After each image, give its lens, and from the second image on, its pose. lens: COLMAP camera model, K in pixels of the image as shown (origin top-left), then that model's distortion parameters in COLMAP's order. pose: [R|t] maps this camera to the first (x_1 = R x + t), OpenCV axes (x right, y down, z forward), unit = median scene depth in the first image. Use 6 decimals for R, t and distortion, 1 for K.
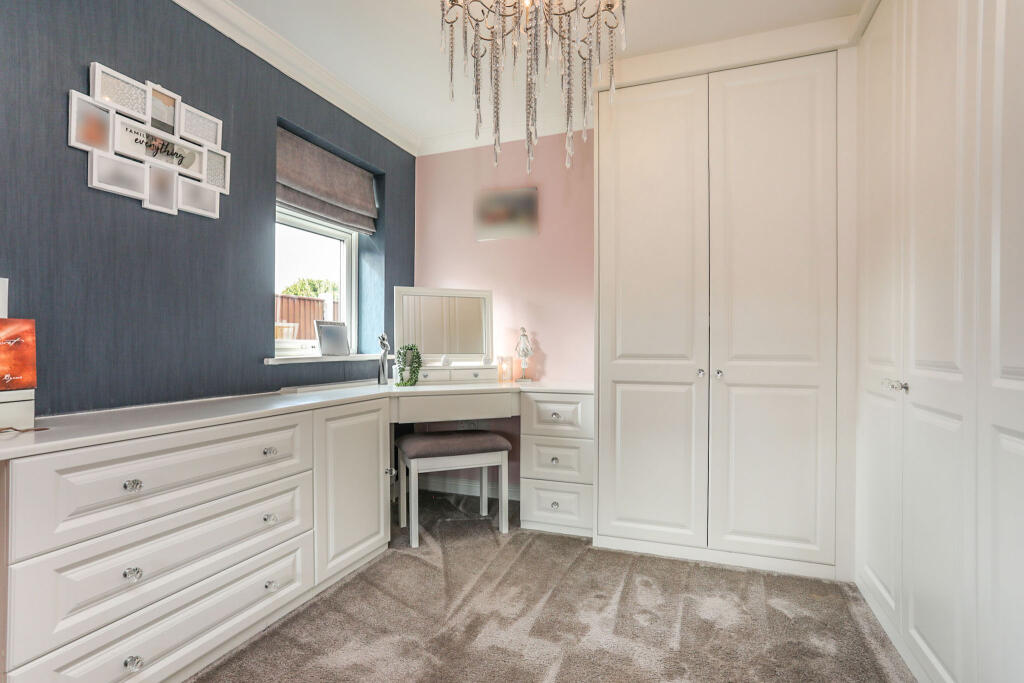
lens RADIAL K [[500.6, 0, 512.0], [0, 500.6, 343.2], [0, 0, 1]] dist [-0.001000, -0.000151]
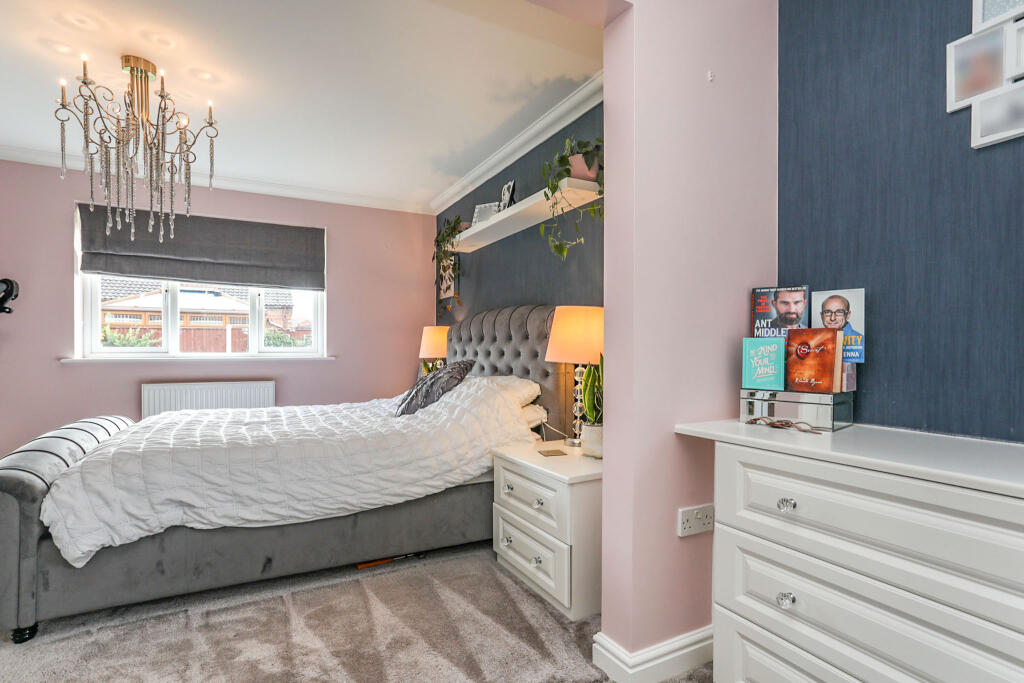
lens RADIAL K [[500.6, 0, 497.5], [0, 500.6, 356.5], [0, 0, 1]] dist [-0.001000, -0.000151]
pose [[-0.662633, 0.004806, -0.748929, 0.242579], [0.000869, 0.999984, 0.005648, 0.005309], [0.748944, 0.003092, -0.662627, 1.019696]]
